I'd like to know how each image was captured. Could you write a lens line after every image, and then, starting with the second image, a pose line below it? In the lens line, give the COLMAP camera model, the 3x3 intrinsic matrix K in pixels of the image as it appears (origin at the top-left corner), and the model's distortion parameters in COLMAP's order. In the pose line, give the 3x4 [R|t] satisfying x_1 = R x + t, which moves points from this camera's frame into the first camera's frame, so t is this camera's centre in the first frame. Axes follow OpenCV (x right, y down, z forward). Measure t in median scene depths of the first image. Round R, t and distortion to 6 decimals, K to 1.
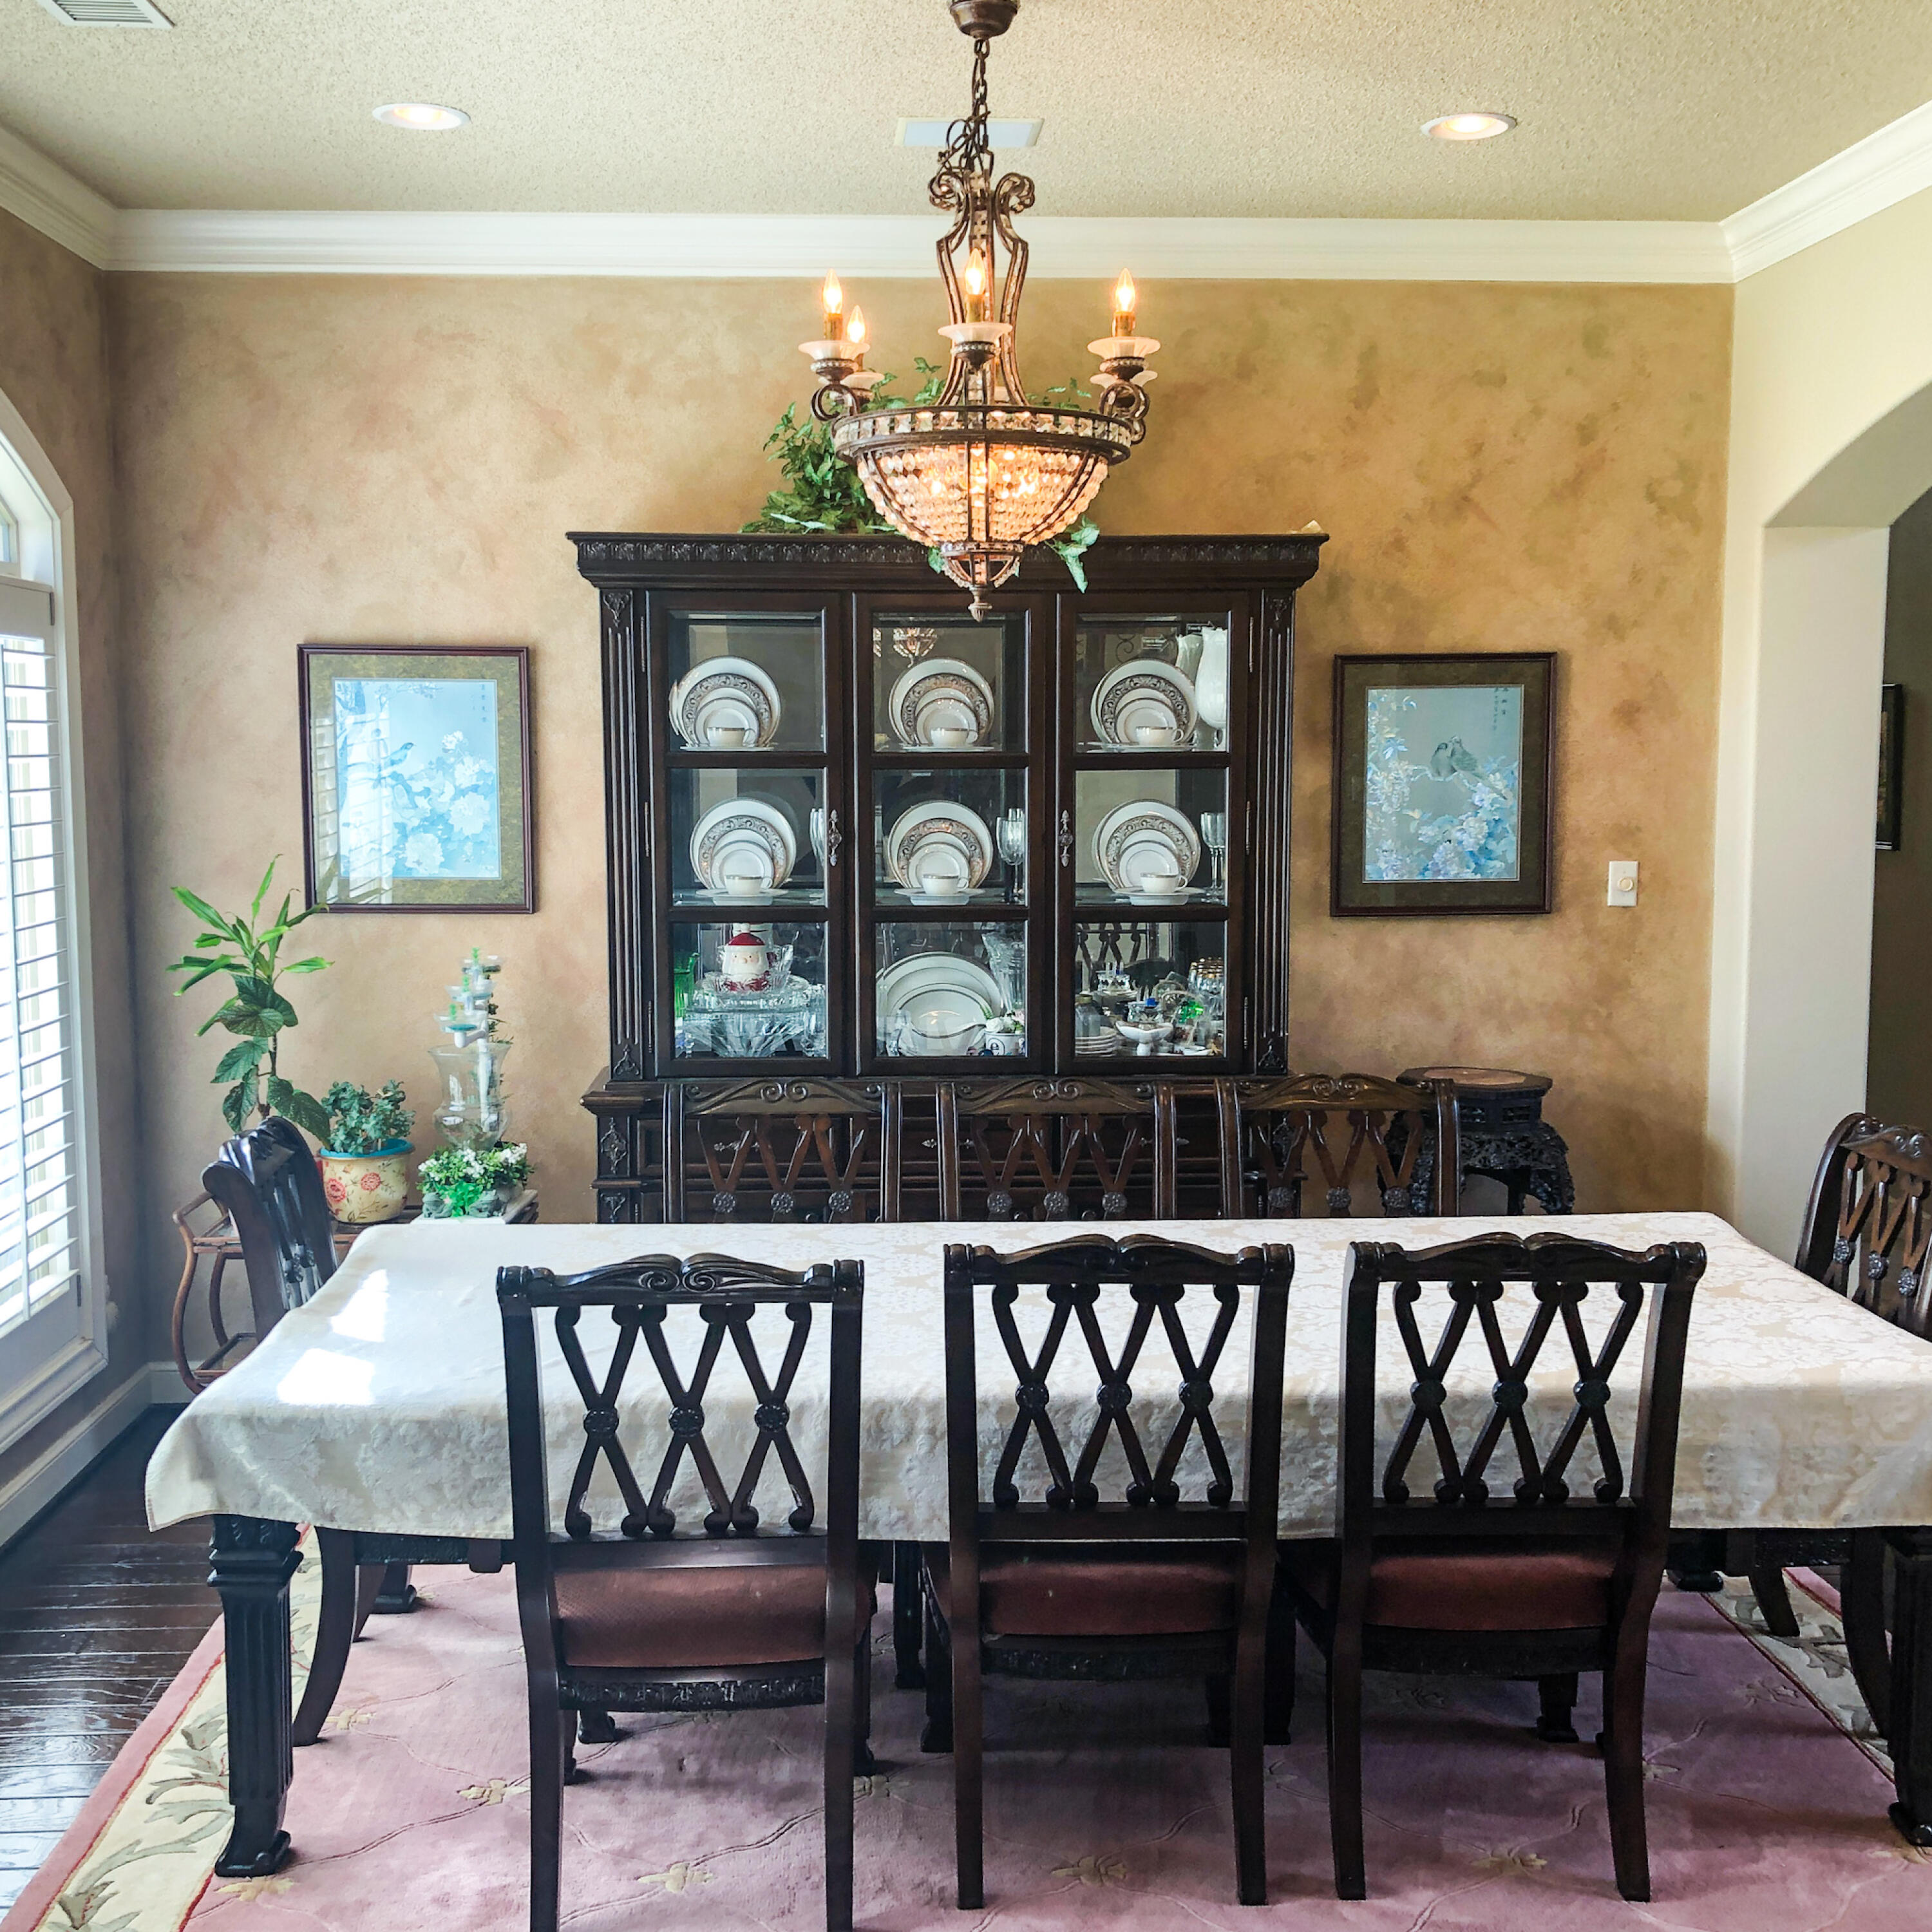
lens RADIAL K [[2086.3, 0, 962.9], [0, 2086.3, 941.3], [0, 0, 1]] dist [-0.010516, 0.098472]
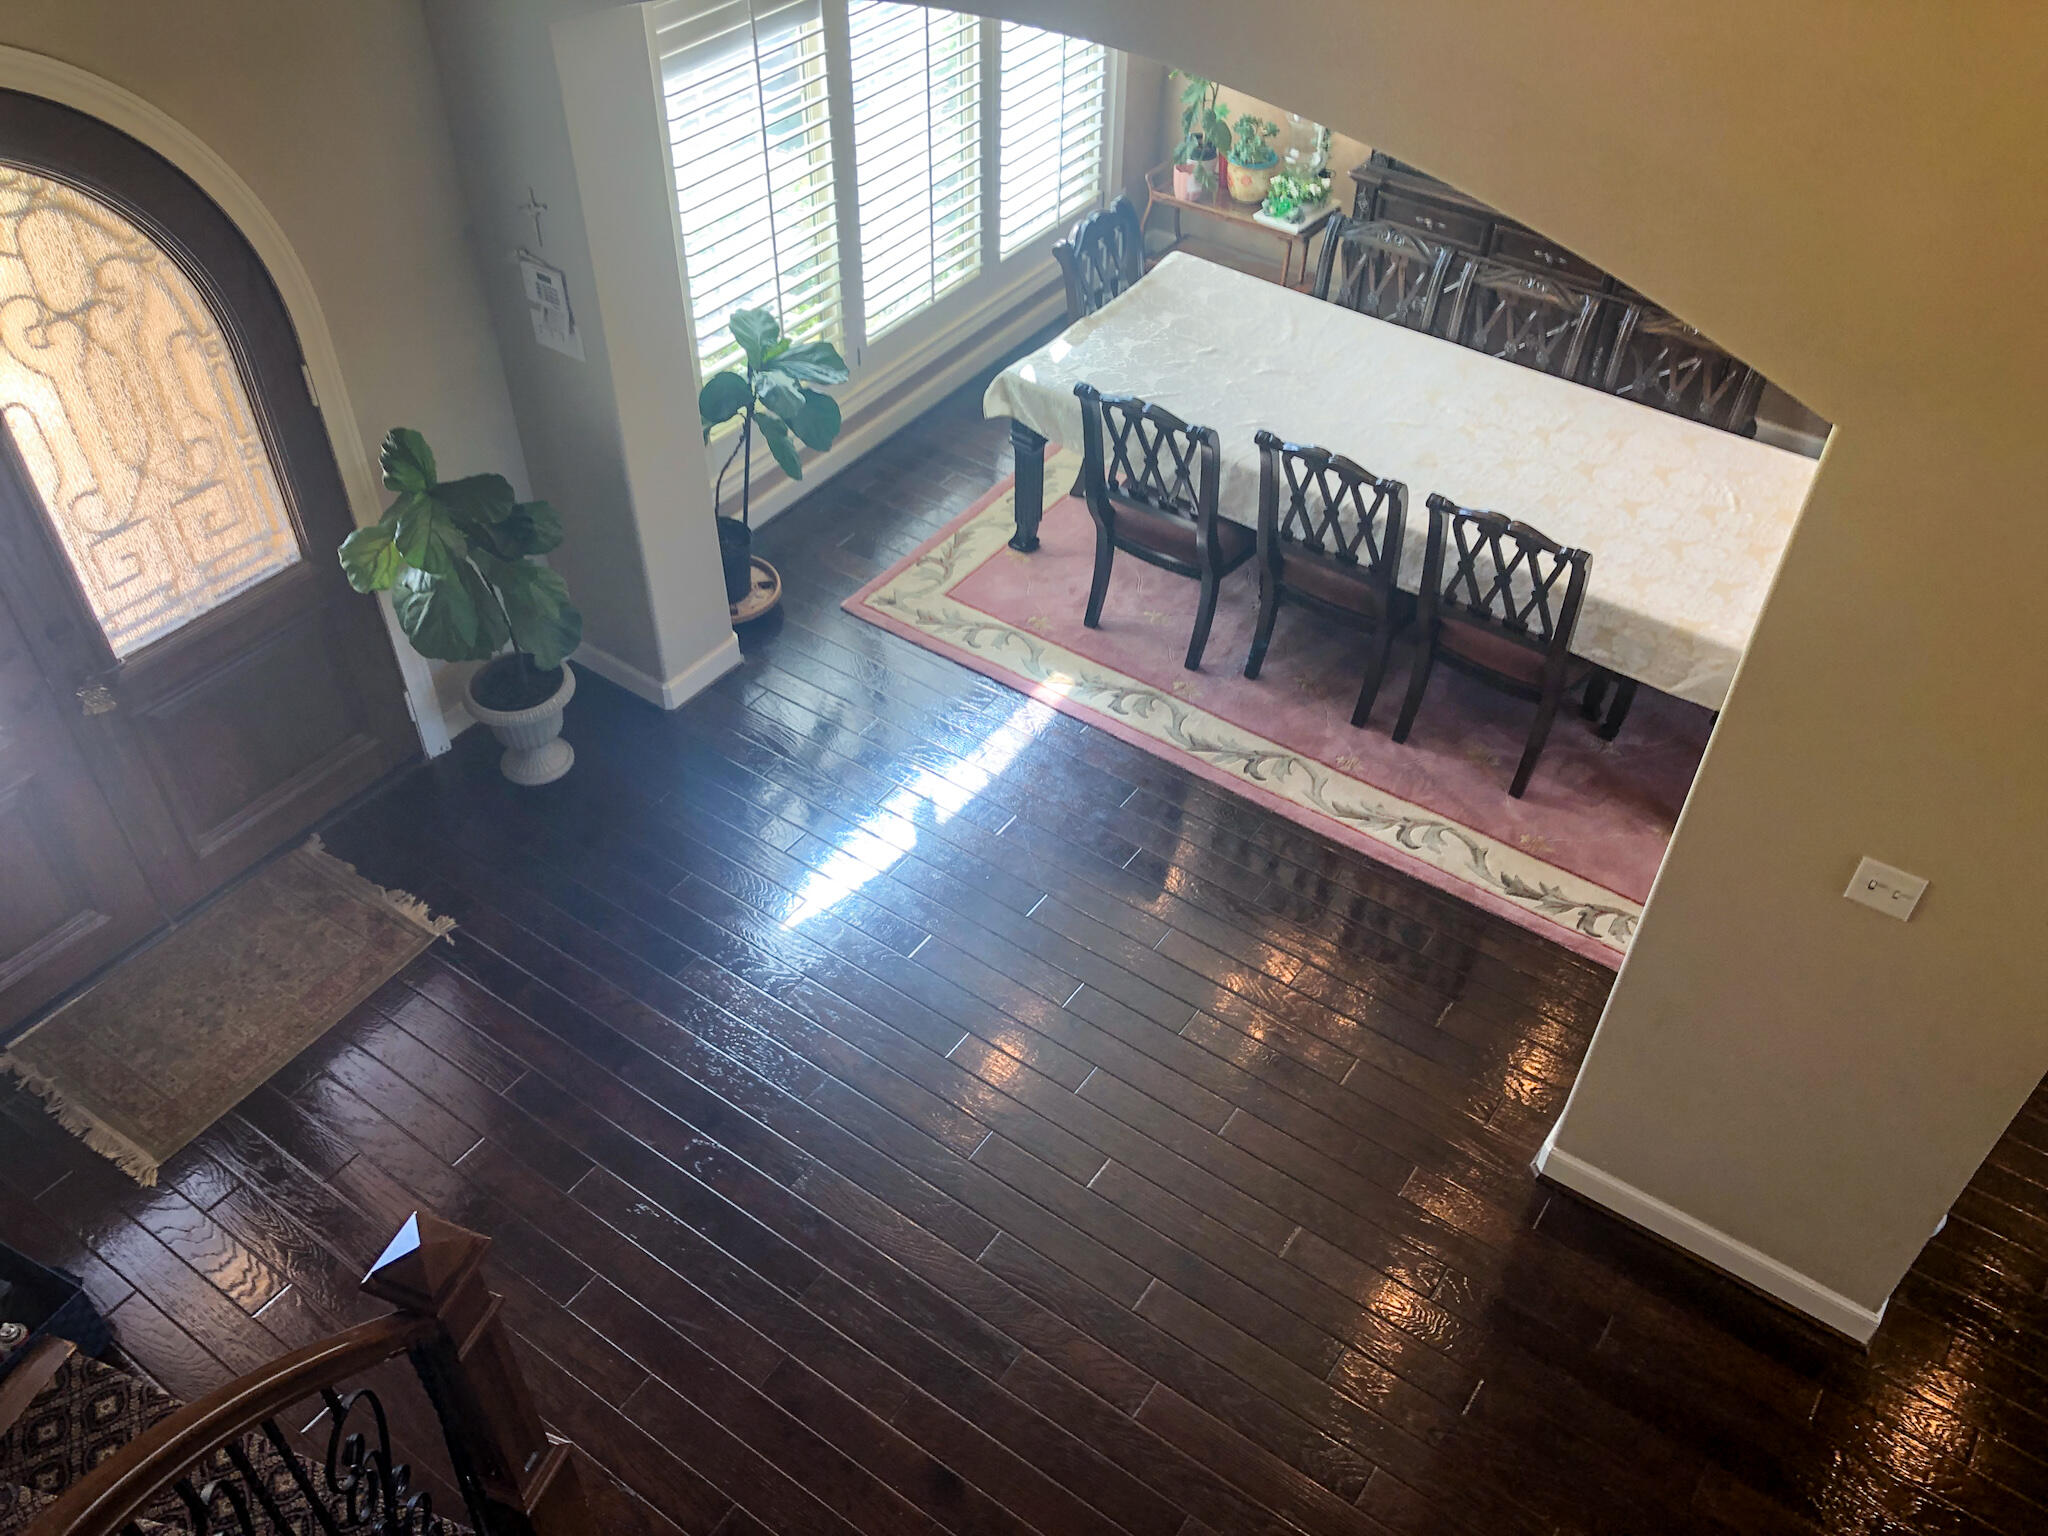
lens RADIAL K [[1633.6, 0, 1024.0], [0, 1633.6, 768.0], [0, 0, 1]] dist [0.004250, 0.009337]
pose [[0.786639, 0.422871, -0.449865, 0.669741], [-0.062346, 0.779311, 0.623529, -0.583336], [0.614257, -0.462445, 0.639401, -0.373975]]
